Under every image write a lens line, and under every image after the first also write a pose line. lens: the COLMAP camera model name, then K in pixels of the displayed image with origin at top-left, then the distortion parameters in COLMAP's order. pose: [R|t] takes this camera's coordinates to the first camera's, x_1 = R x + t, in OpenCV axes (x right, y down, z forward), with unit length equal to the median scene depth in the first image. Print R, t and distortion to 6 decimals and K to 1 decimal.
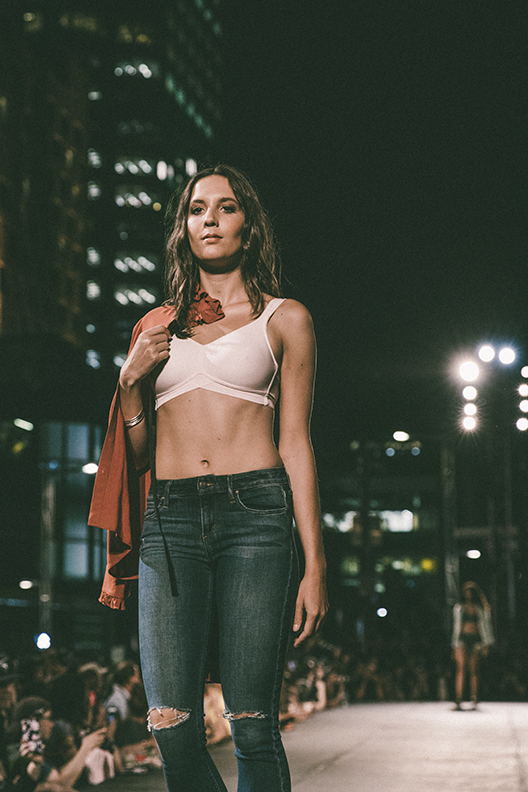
lens RADIAL K [[1587.8, 0, 226.1], [0, 1587.8, 409.3], [0, 0, 1]] dist [0.260533, 0.000000]
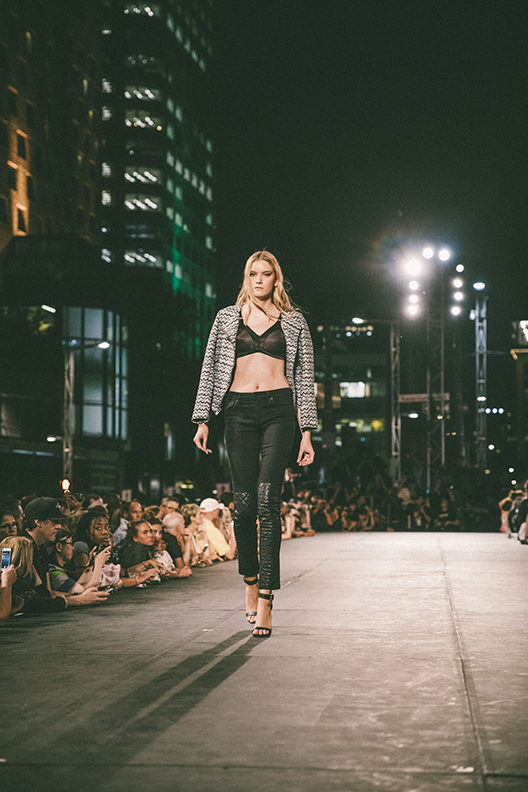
lens RADIAL K [[1587.8, 0, 270.3], [0, 1587.8, 395.5], [0, 0, 1]] dist [0.260533, 0.000000]
pose [[0.998409, 0.004432, 0.056208, -0.026623], [-0.009836, 0.995311, 0.096221, -0.043317], [-0.055518, -0.096621, 0.993772, -0.223853]]
